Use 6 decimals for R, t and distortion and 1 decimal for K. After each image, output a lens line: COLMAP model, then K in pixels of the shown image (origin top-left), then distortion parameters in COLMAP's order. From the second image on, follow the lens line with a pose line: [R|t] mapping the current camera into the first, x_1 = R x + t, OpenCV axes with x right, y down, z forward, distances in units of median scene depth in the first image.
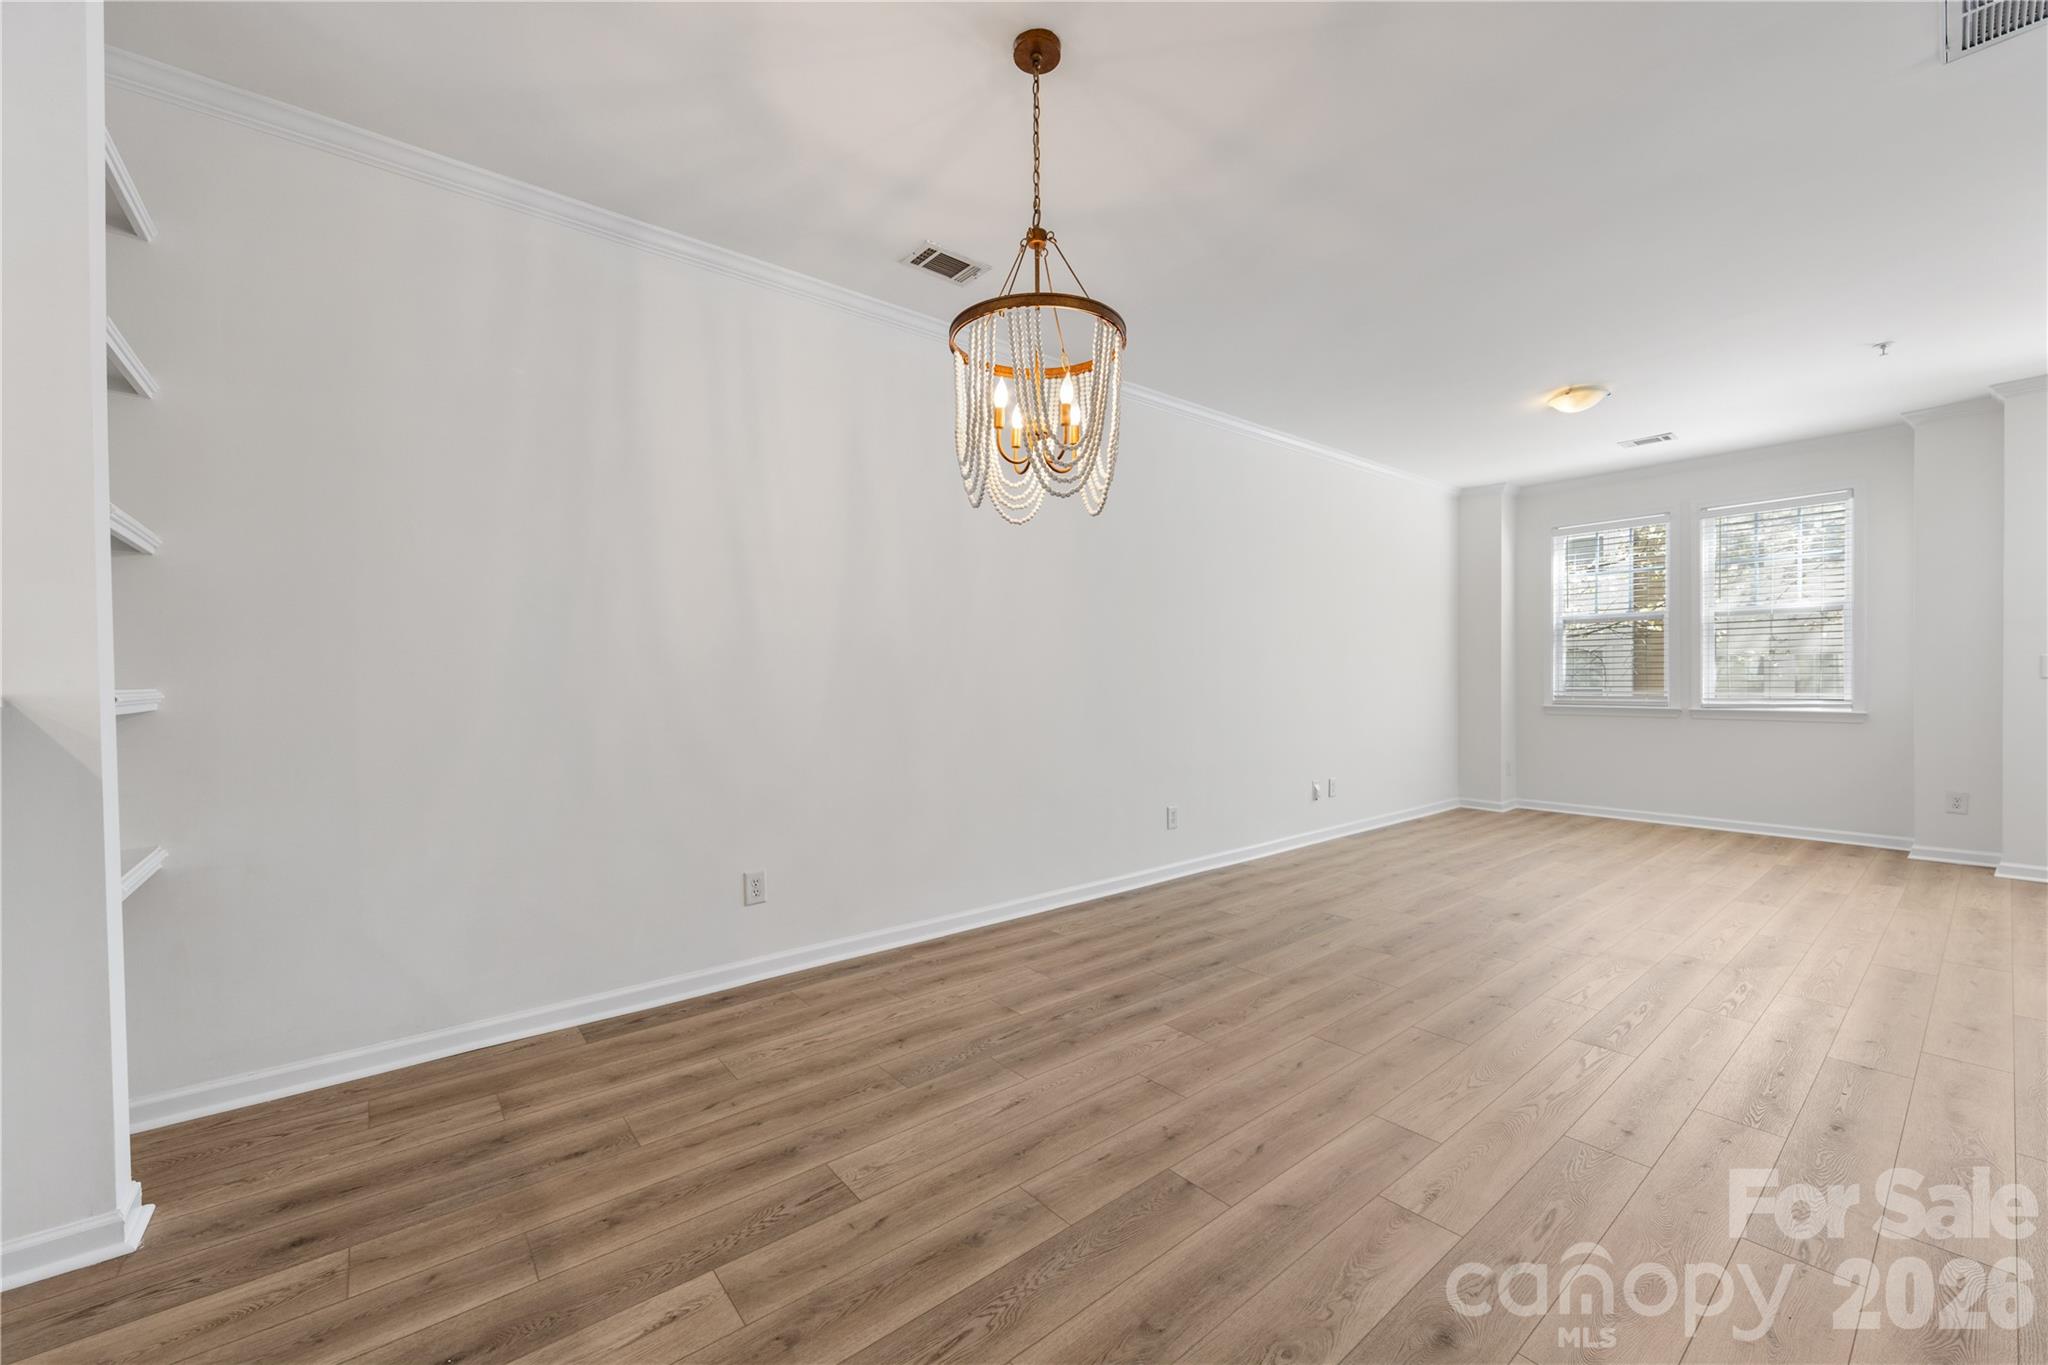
lens RADIAL K [[801.2, 0, 1029.9], [0, 801.2, 670.5], [0, 0, 1]] dist [-0.004926, -0.000586]
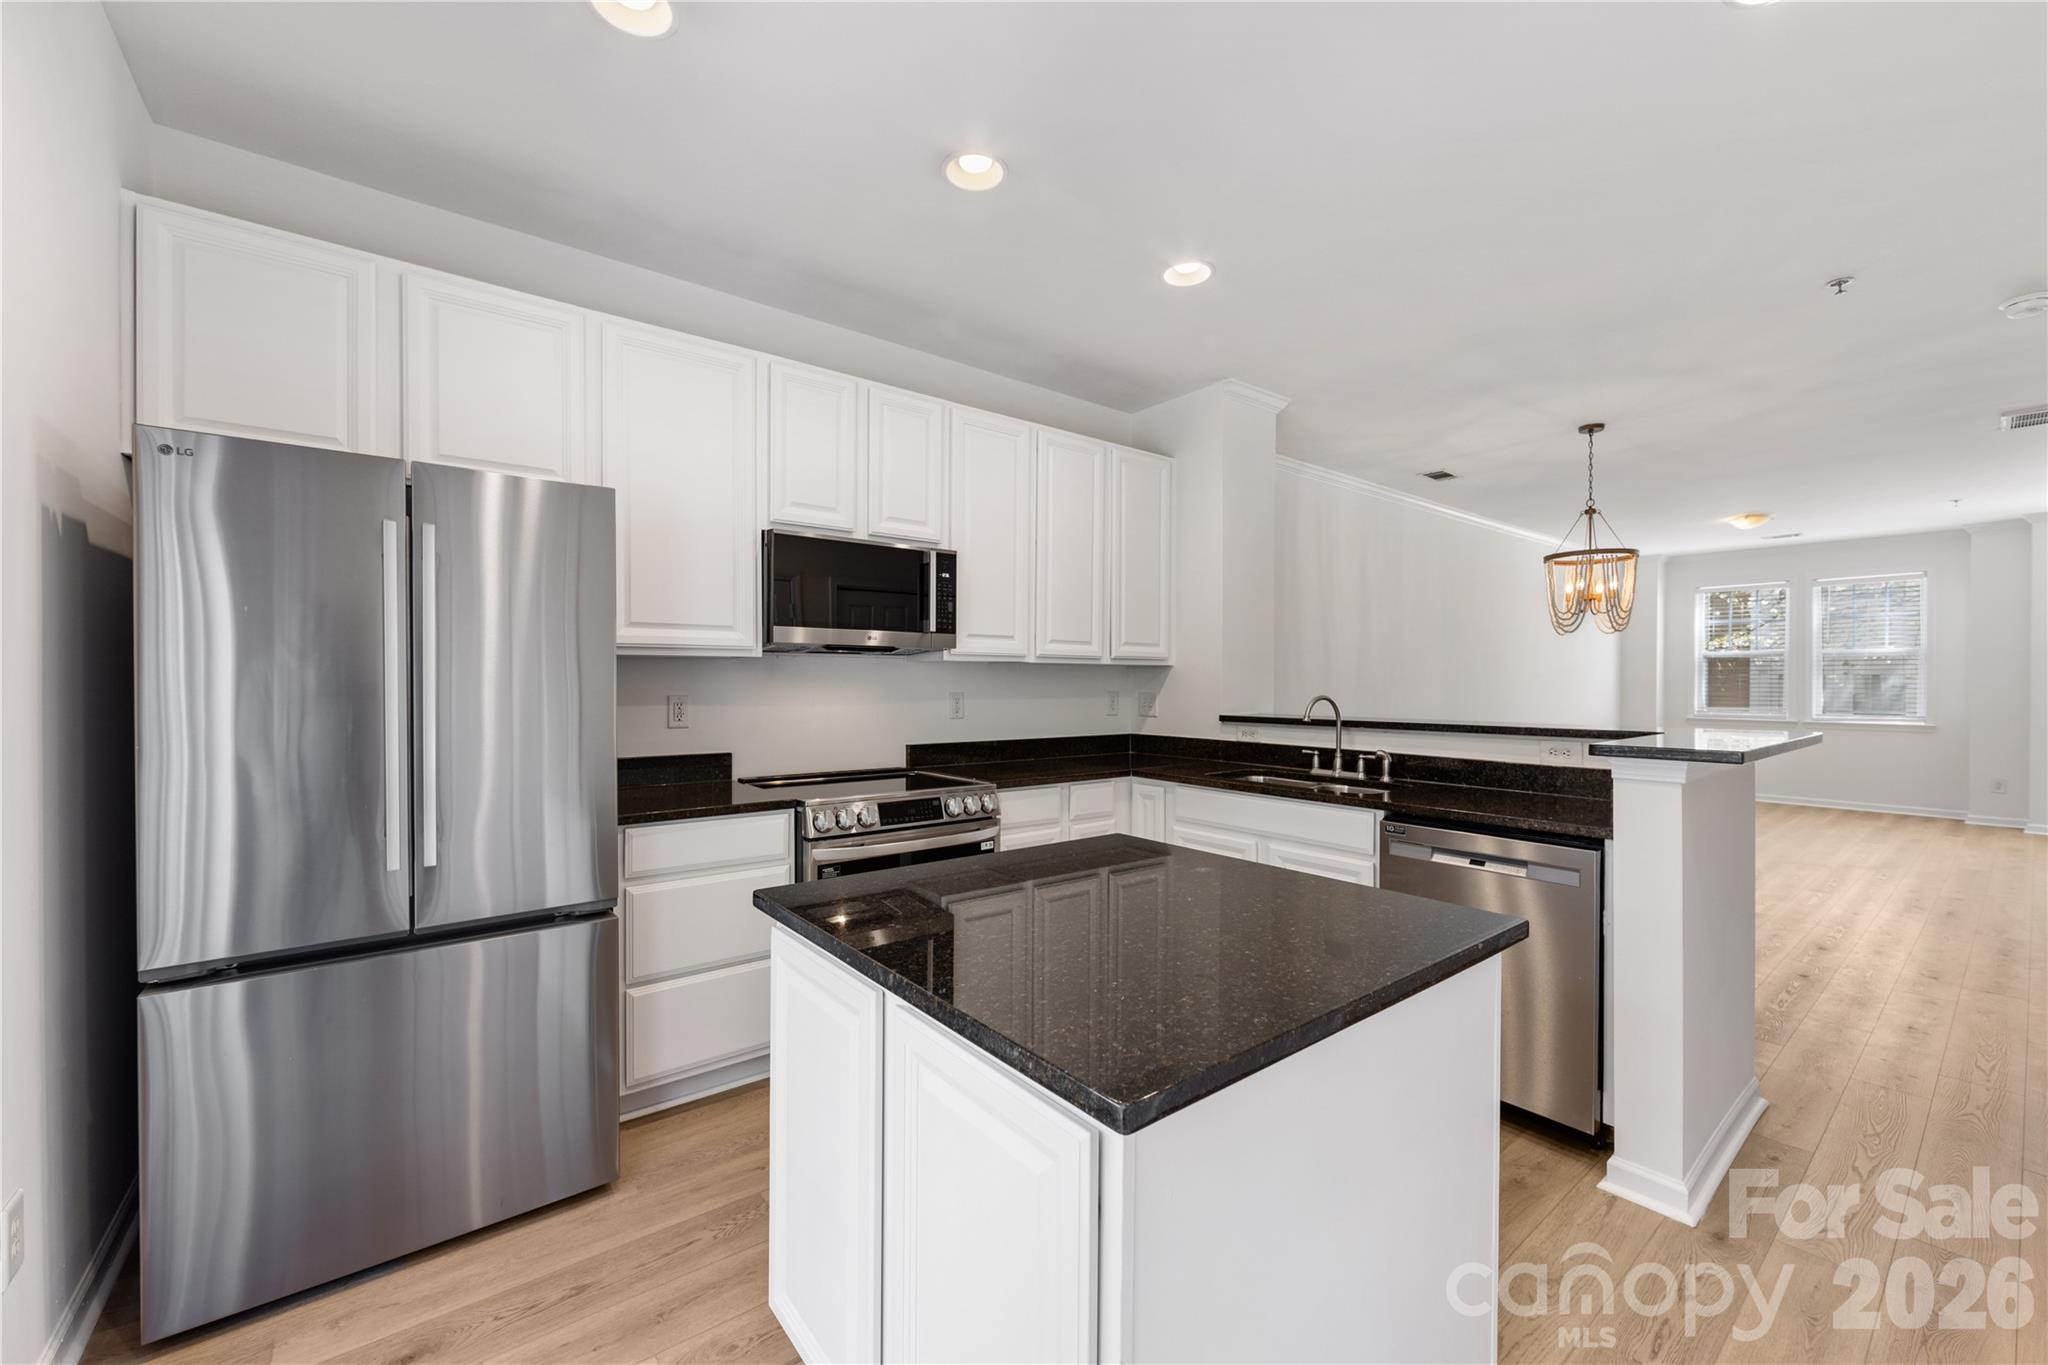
lens RADIAL K [[801.2, 0, 1013.1], [0, 801.2, 689.6], [0, 0, 1]] dist [-0.004926, -0.000586]
pose [[0.999770, 0.005496, -0.020716, -1.005541], [-0.005315, 0.999947, 0.008774, -0.029809], [0.020763, -0.008661, 0.999747, -0.811784]]
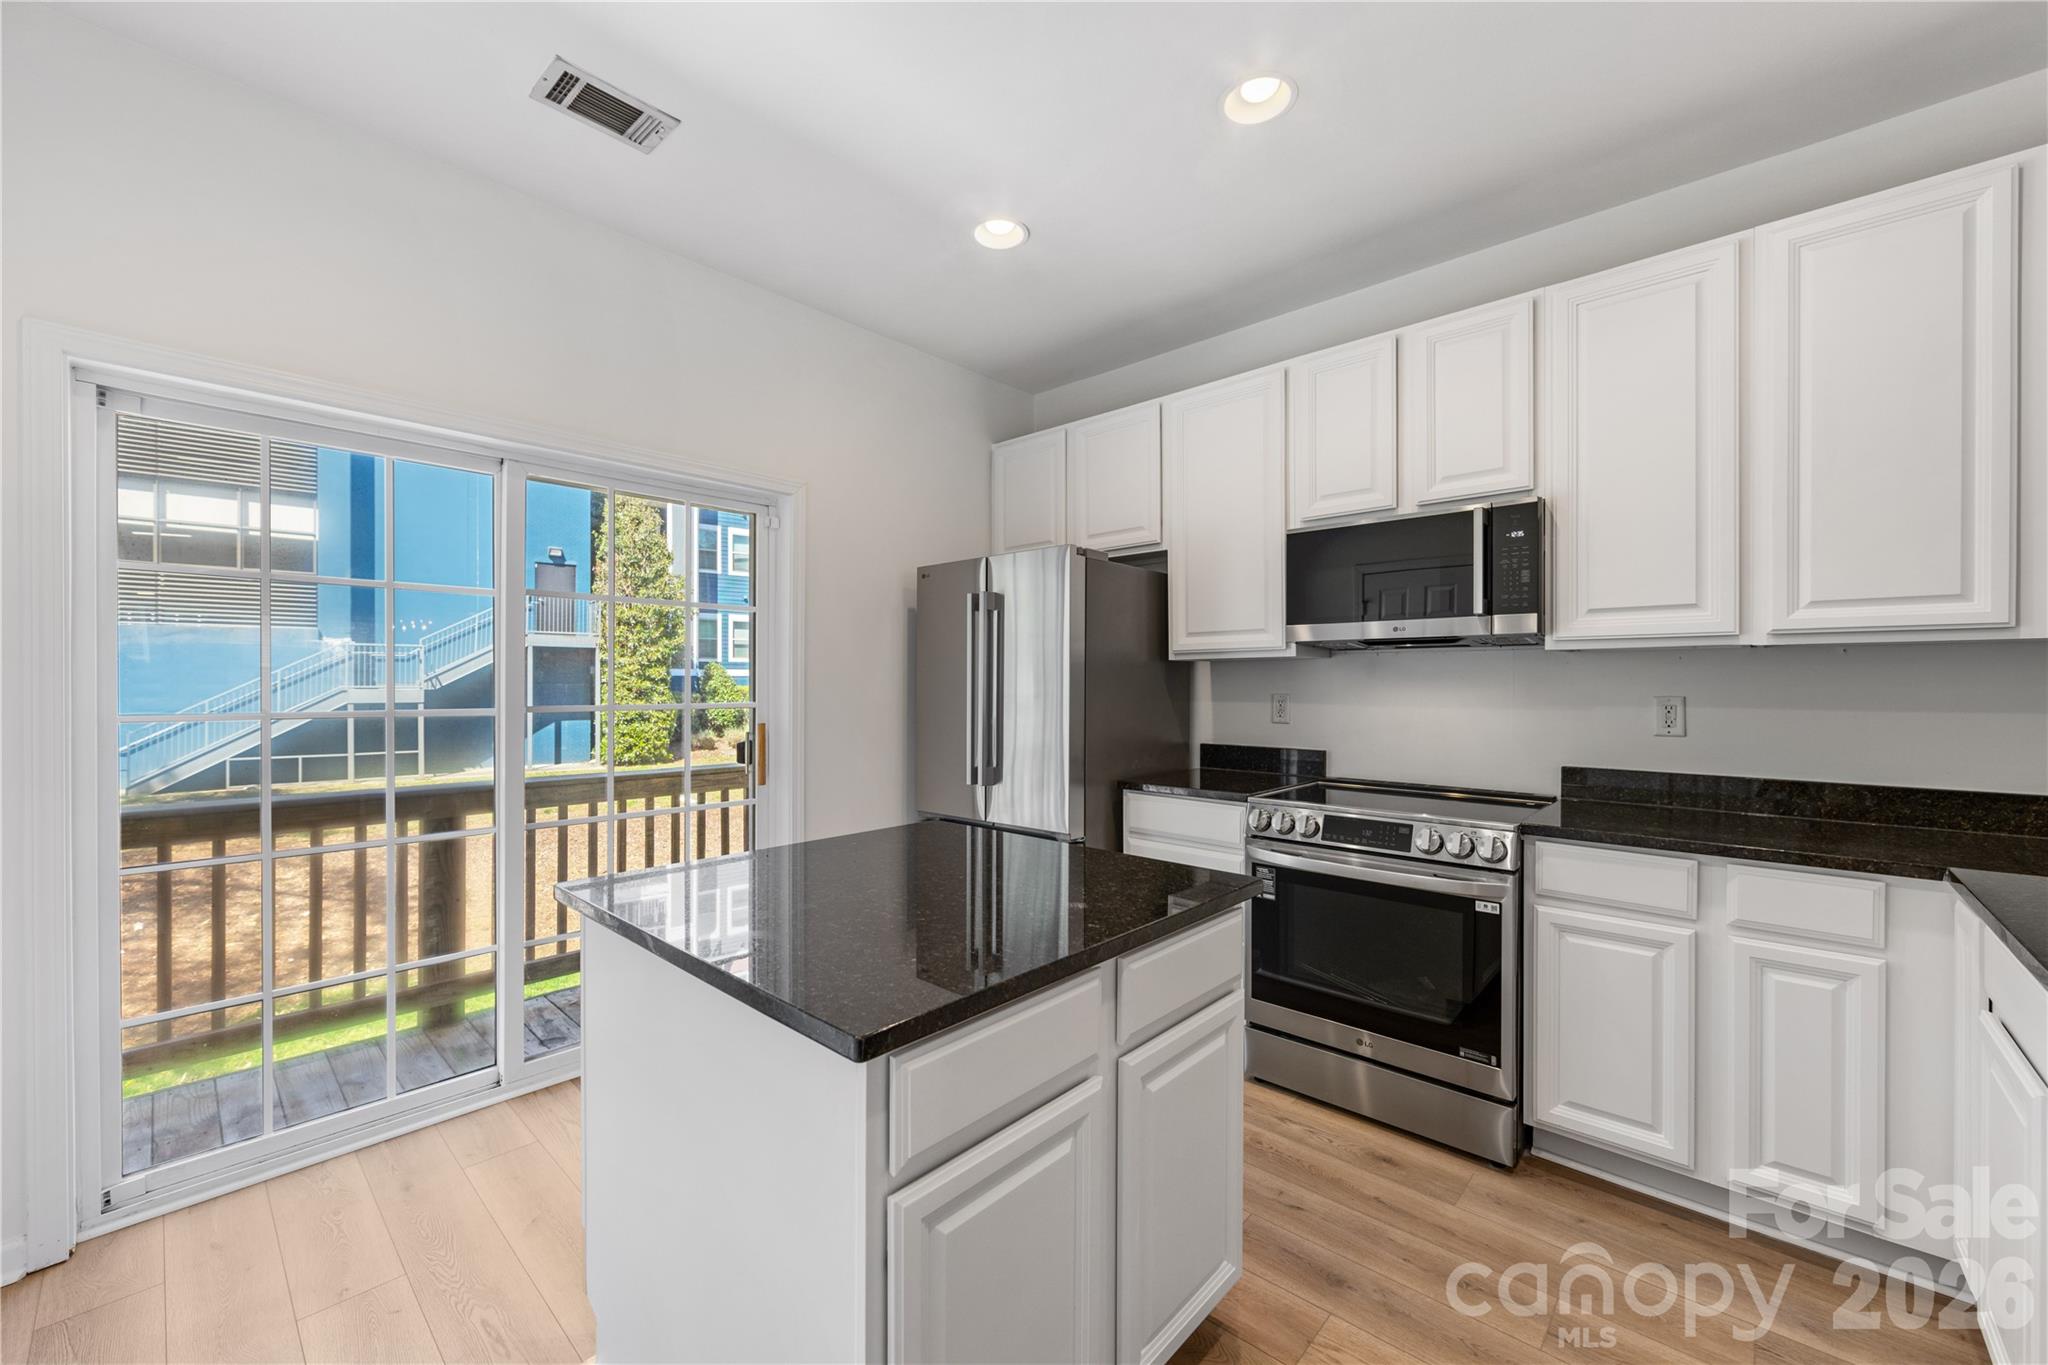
lens RADIAL K [[801.2, 0, 1017.4], [0, 801.2, 684.4], [0, 0, 1]] dist [-0.004926, -0.000586]
pose [[0.137954, 0.004056, -0.990430, -0.375409], [-0.000113, 0.999992, 0.004079, -0.028682], [0.990439, -0.000450, 0.137954, -0.303059]]
